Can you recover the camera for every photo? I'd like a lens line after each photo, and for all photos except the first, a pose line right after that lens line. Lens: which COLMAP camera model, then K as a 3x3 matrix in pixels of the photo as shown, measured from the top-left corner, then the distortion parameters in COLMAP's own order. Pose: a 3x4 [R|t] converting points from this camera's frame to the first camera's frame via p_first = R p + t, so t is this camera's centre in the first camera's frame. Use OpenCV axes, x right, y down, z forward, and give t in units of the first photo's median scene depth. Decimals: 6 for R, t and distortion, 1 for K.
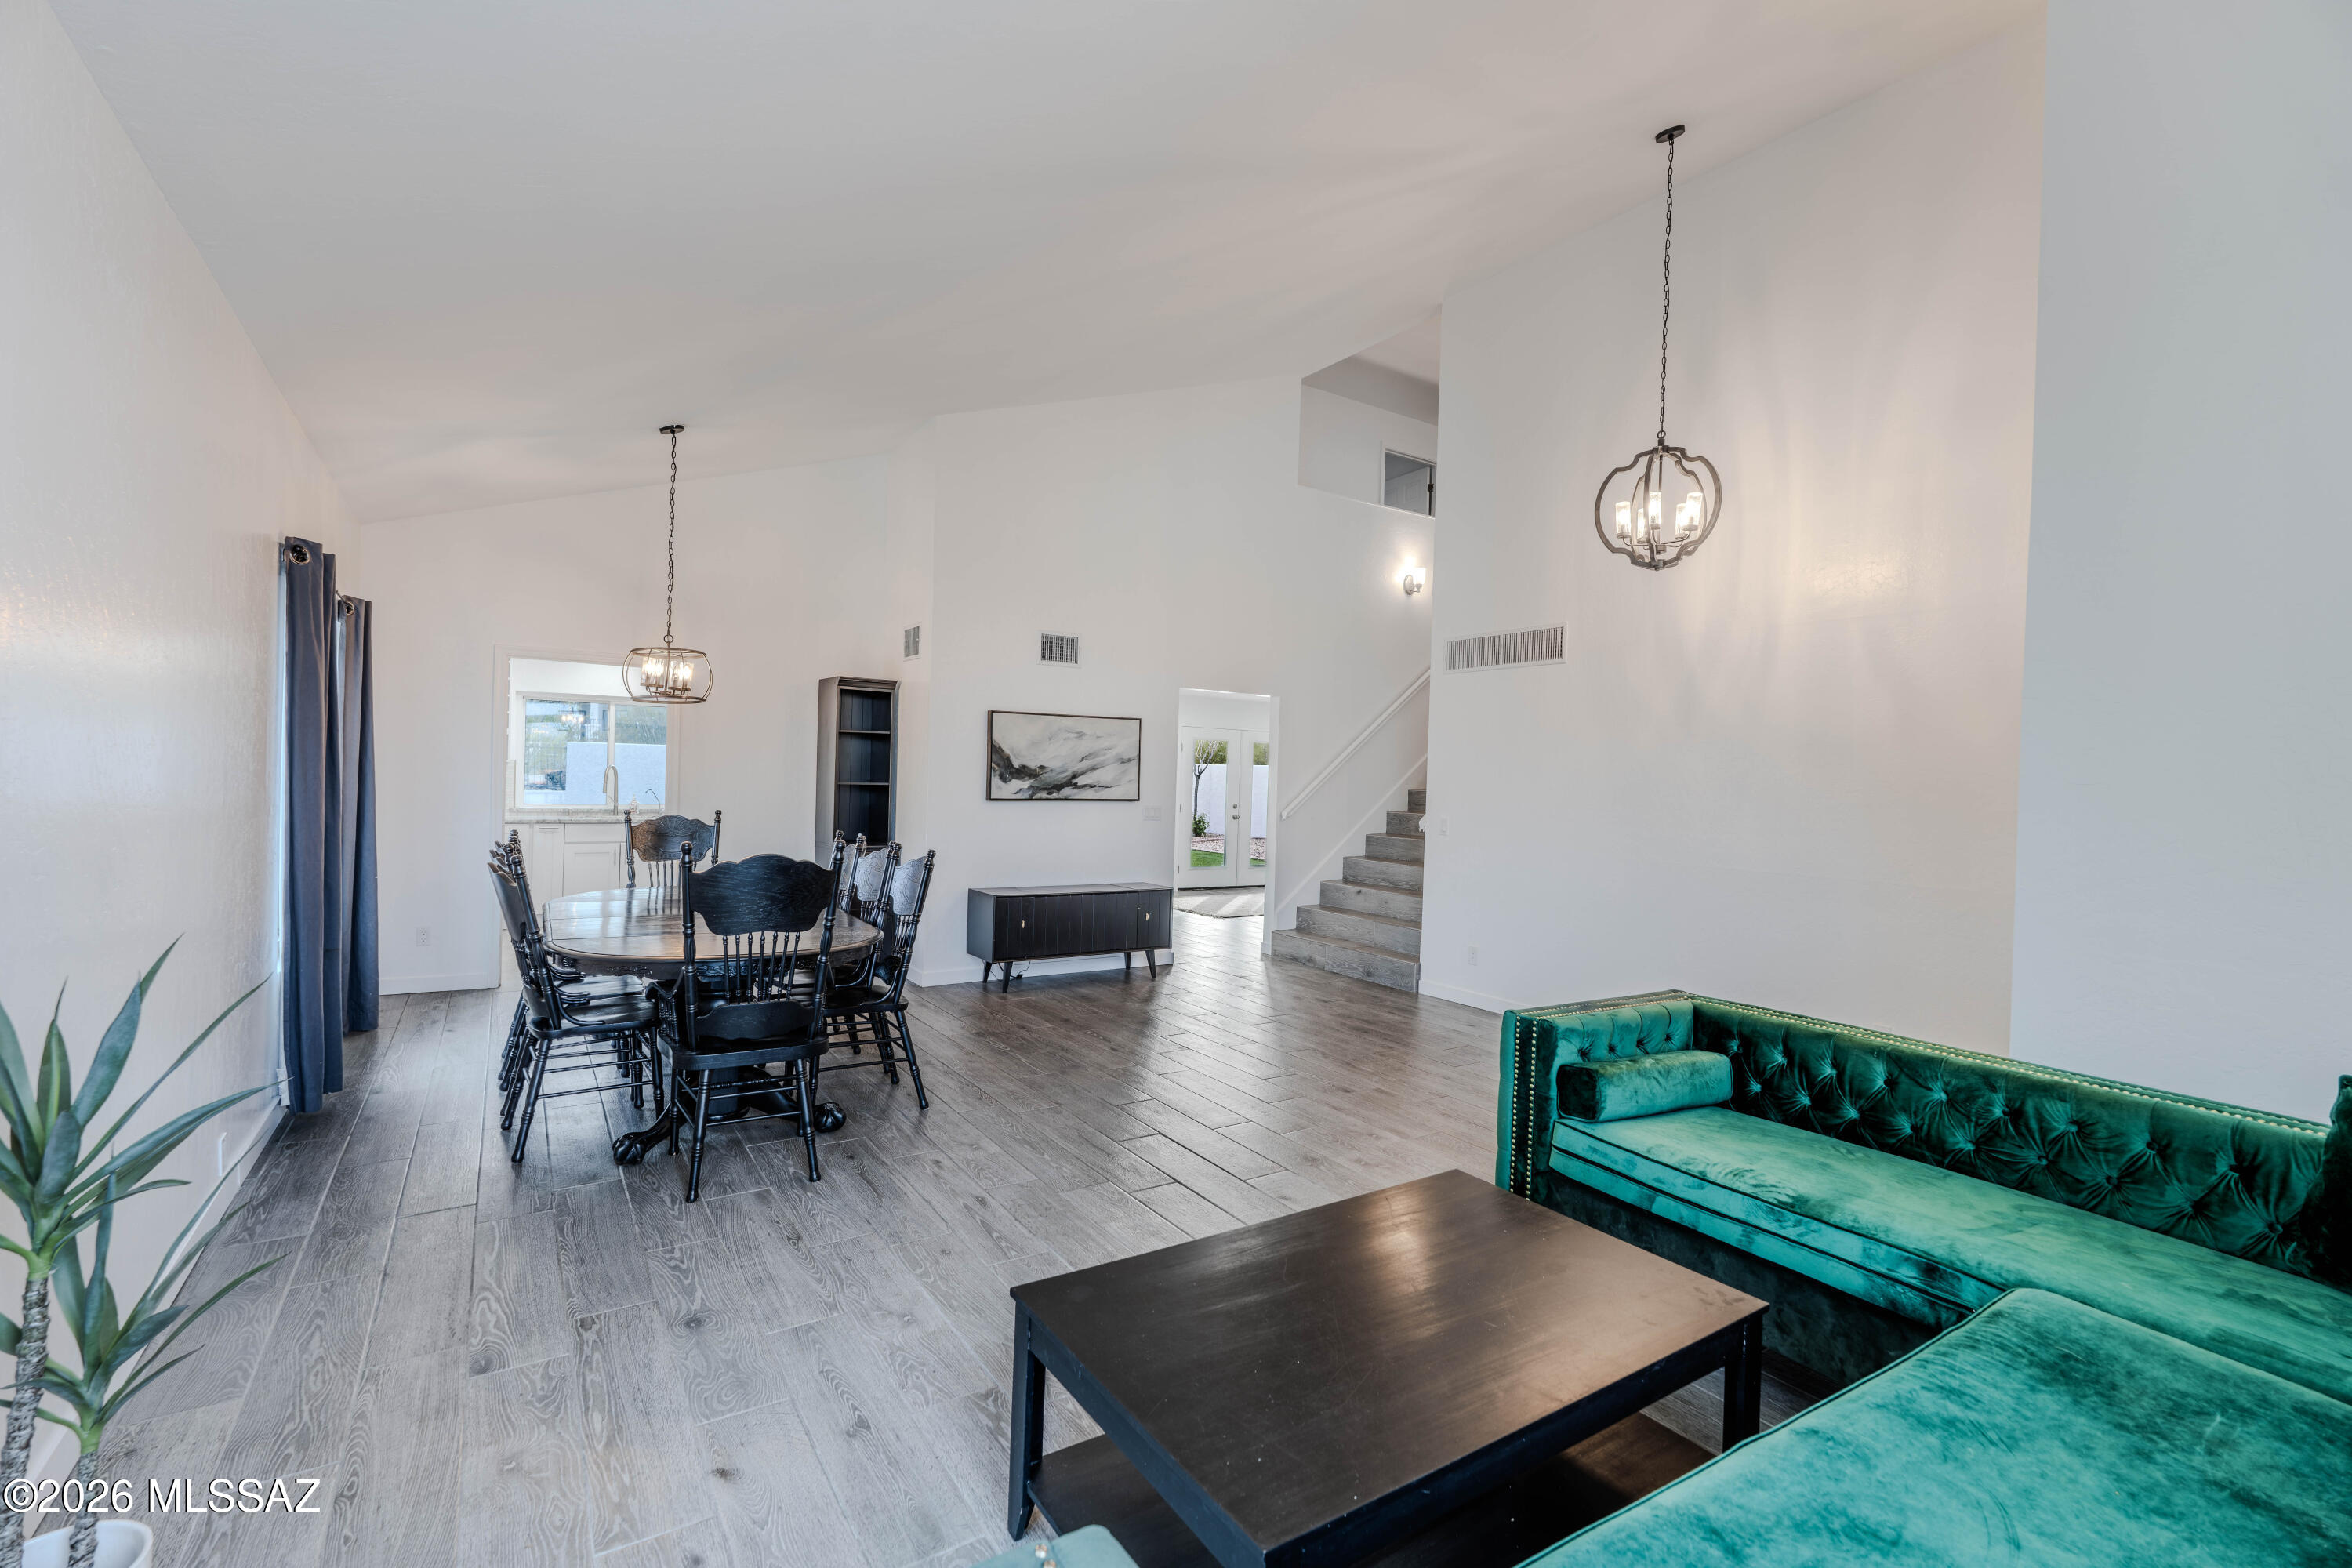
lens RADIAL K [[1016.4, 0, 1176.0], [0, 1016.4, 784.0], [0, 0, 1]] dist [-0.010835, -0.000215]
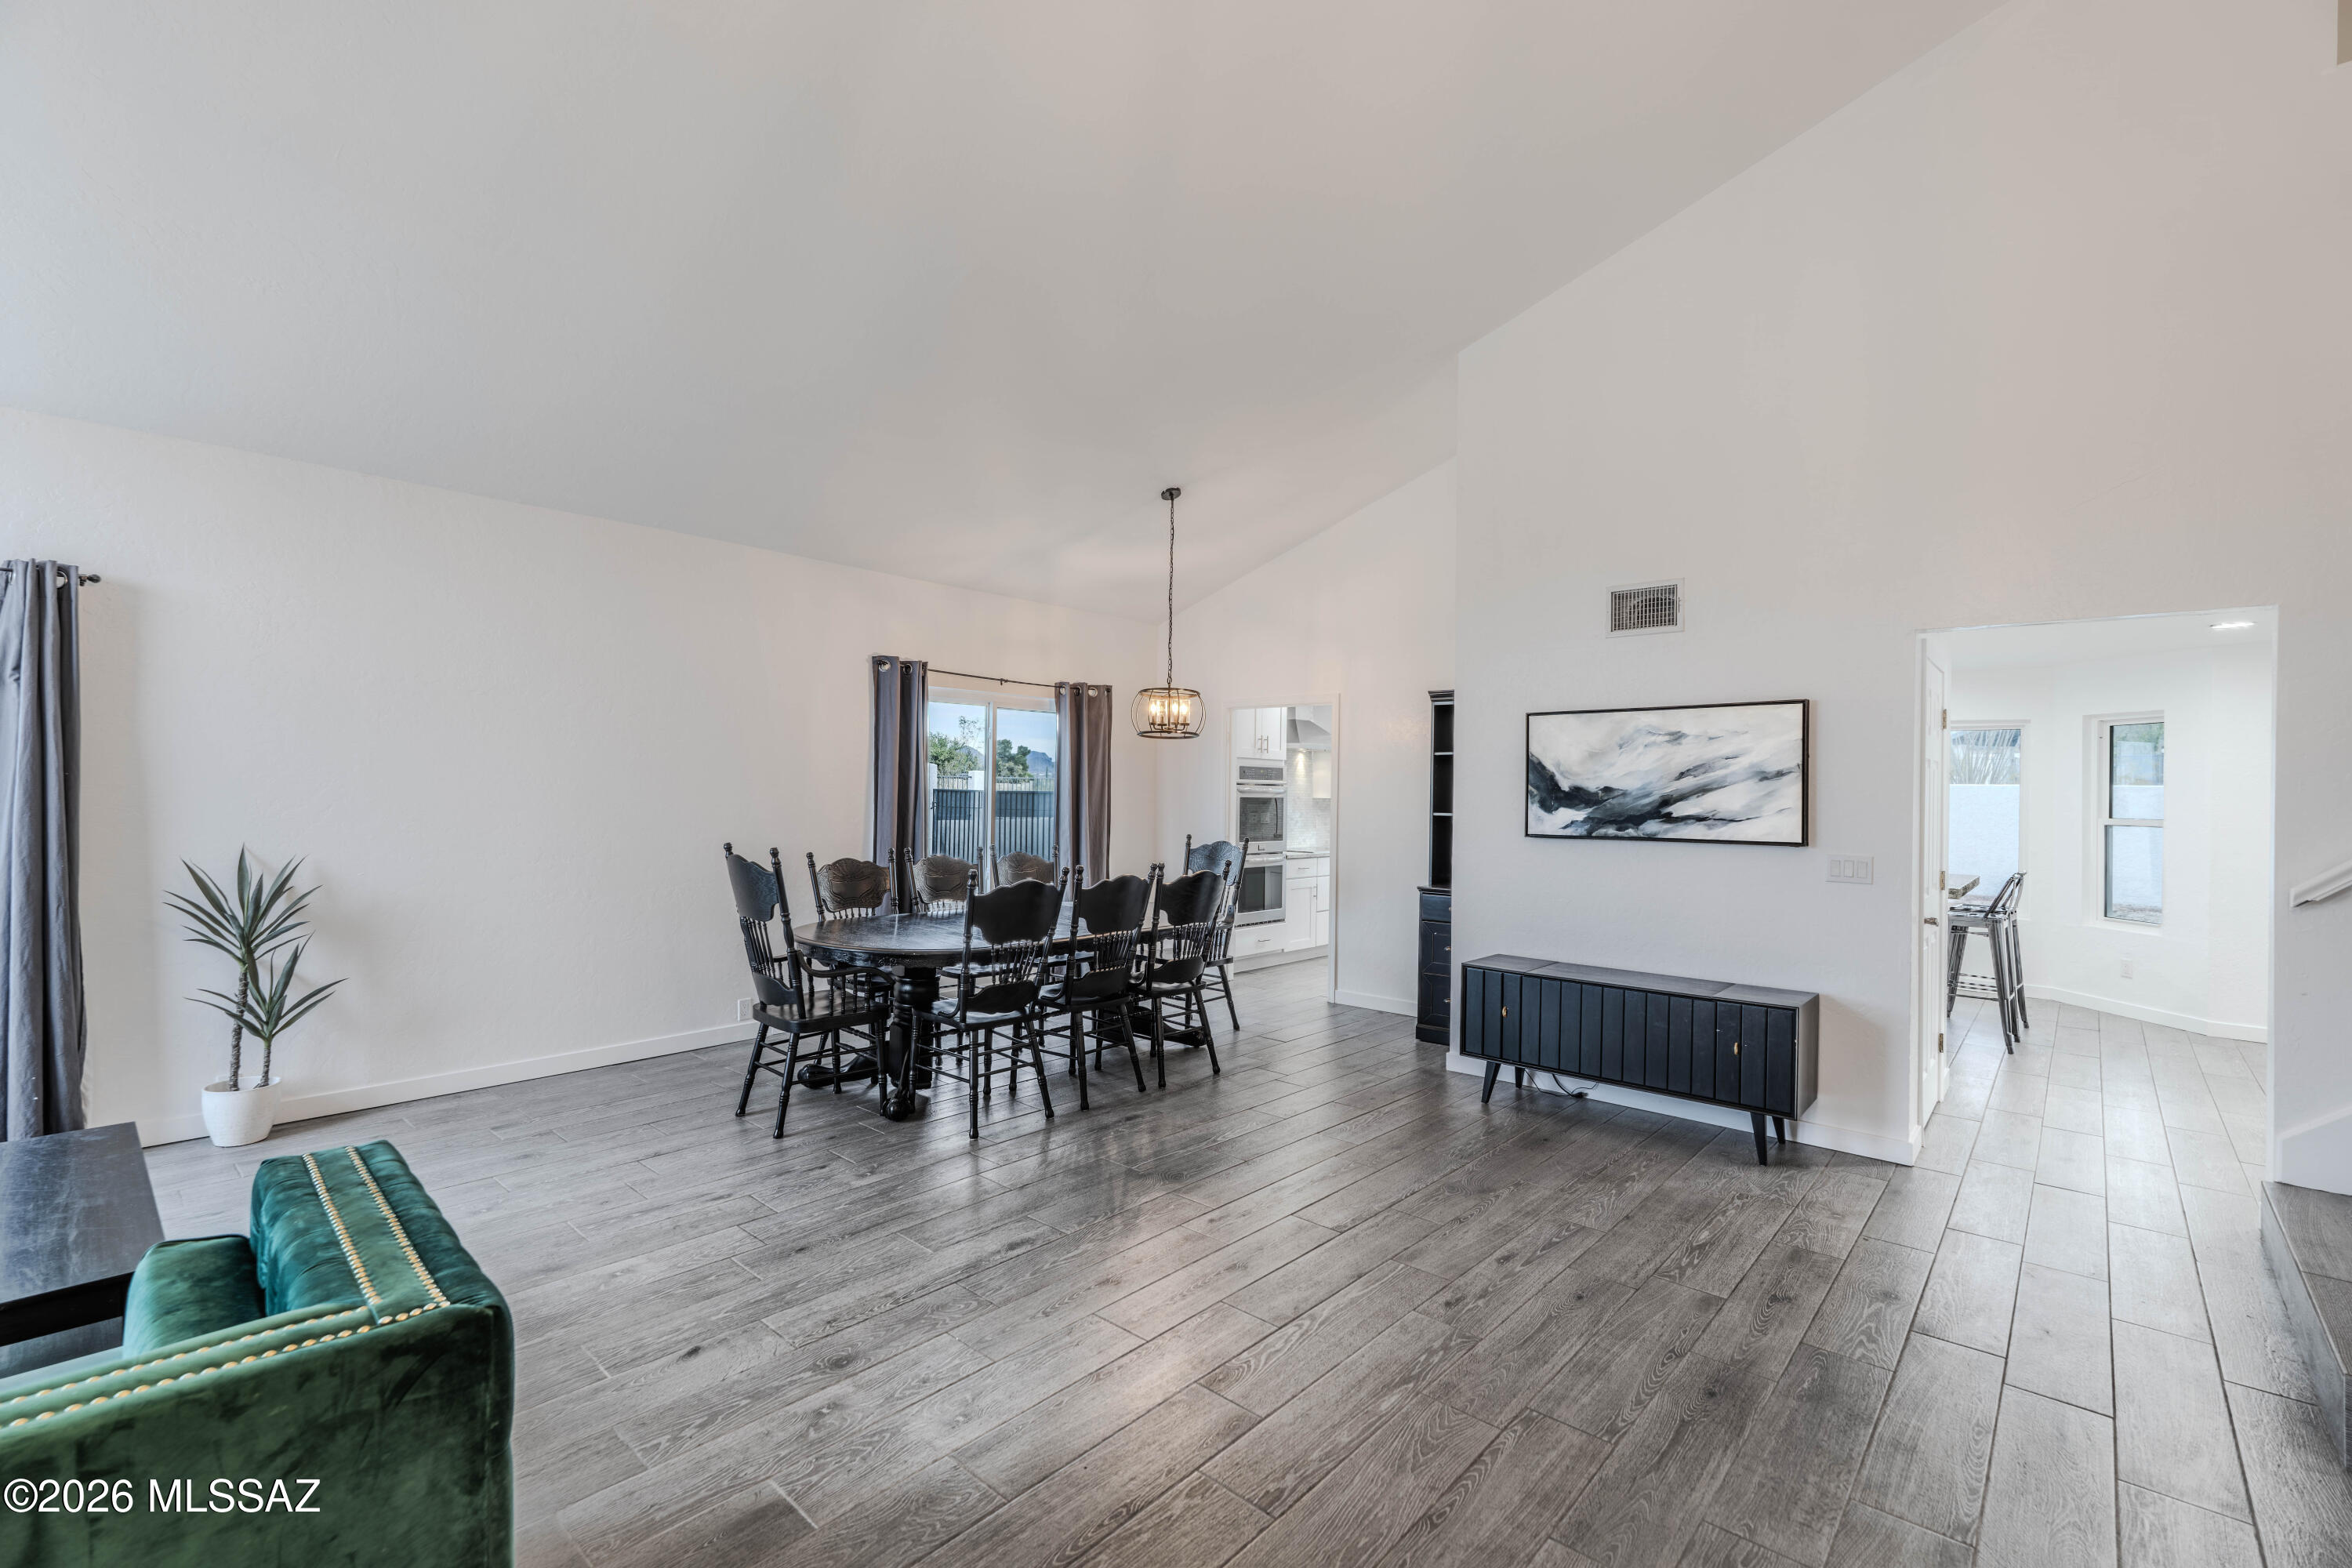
lens RADIAL K [[1016.4, 0, 1176.0], [0, 1016.4, 784.0], [0, 0, 1]] dist [-0.010835, -0.000215]
pose [[0.255737, -0.033694, -0.966159, 0.441305], [-0.015548, 0.999120, -0.038959, 0.010329], [0.966621, 0.024985, 0.254988, 0.553306]]
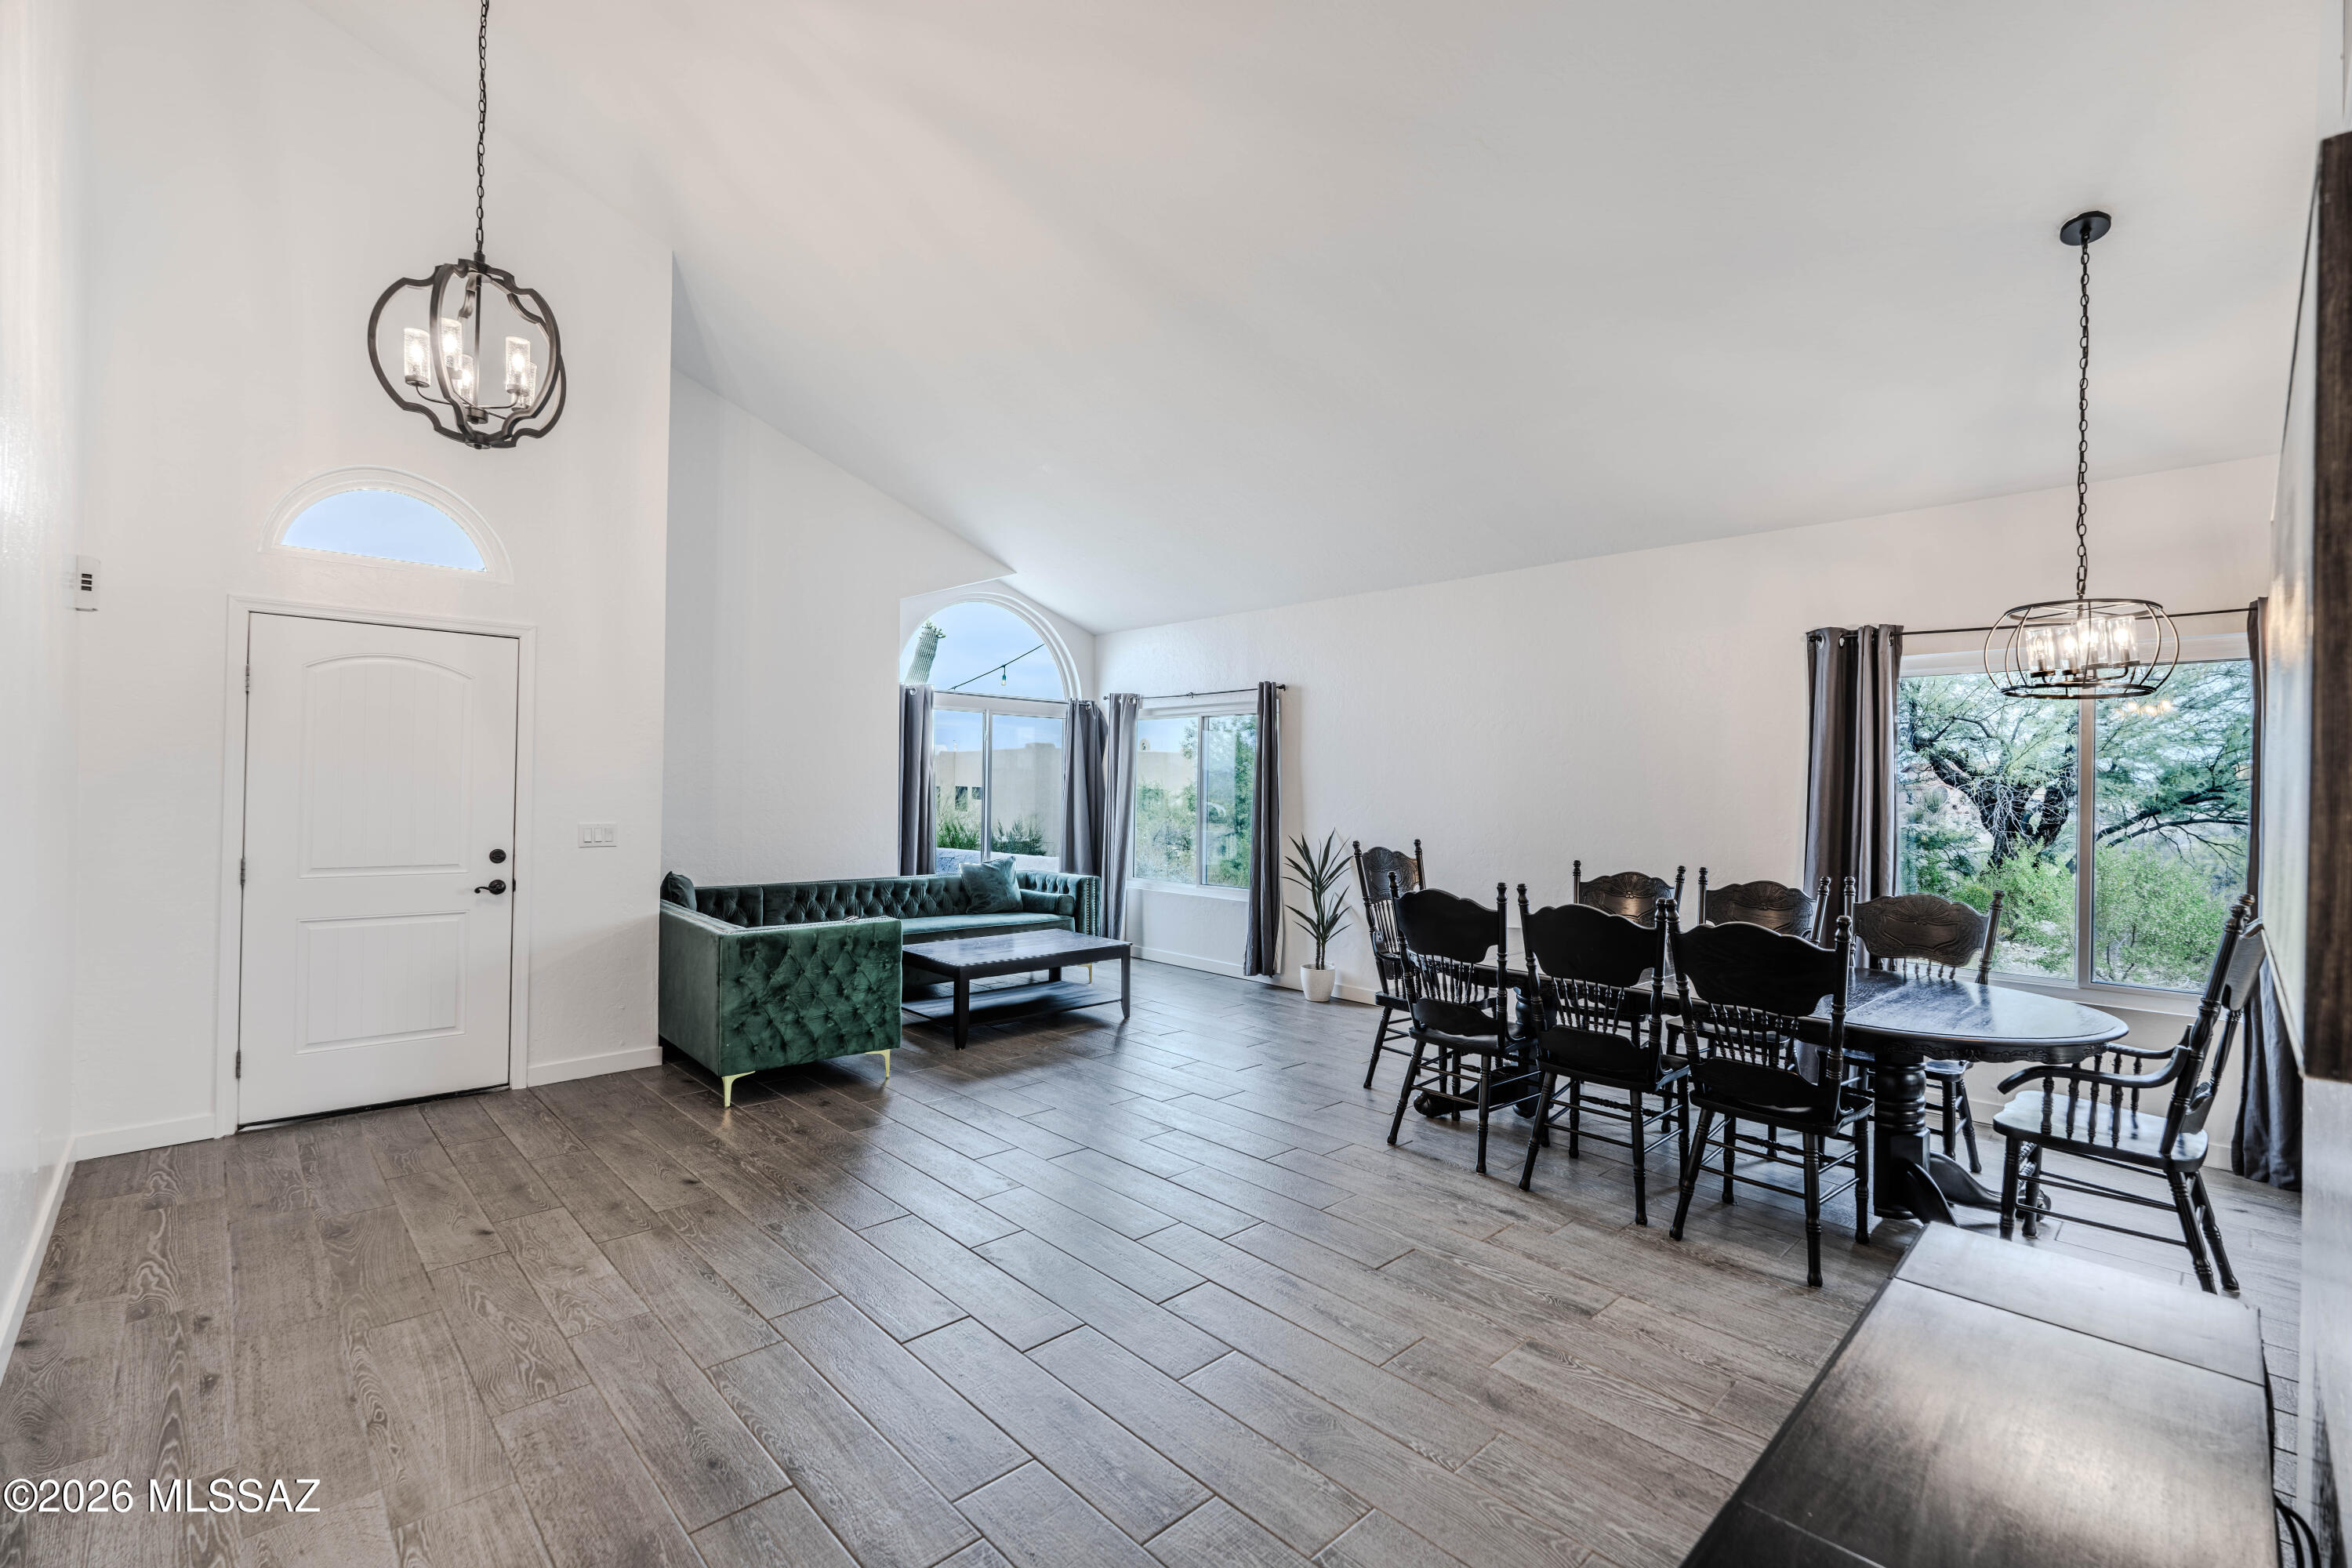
lens RADIAL K [[1016.4, 0, 1176.0], [0, 1016.4, 784.0], [0, 0, 1]] dist [-0.010835, -0.000215]
pose [[-0.982898, -0.051916, -0.176681, 0.085550], [-0.051968, 0.998639, -0.004342, -0.000165], [0.176666, 0.004914, -0.984259, 1.118472]]
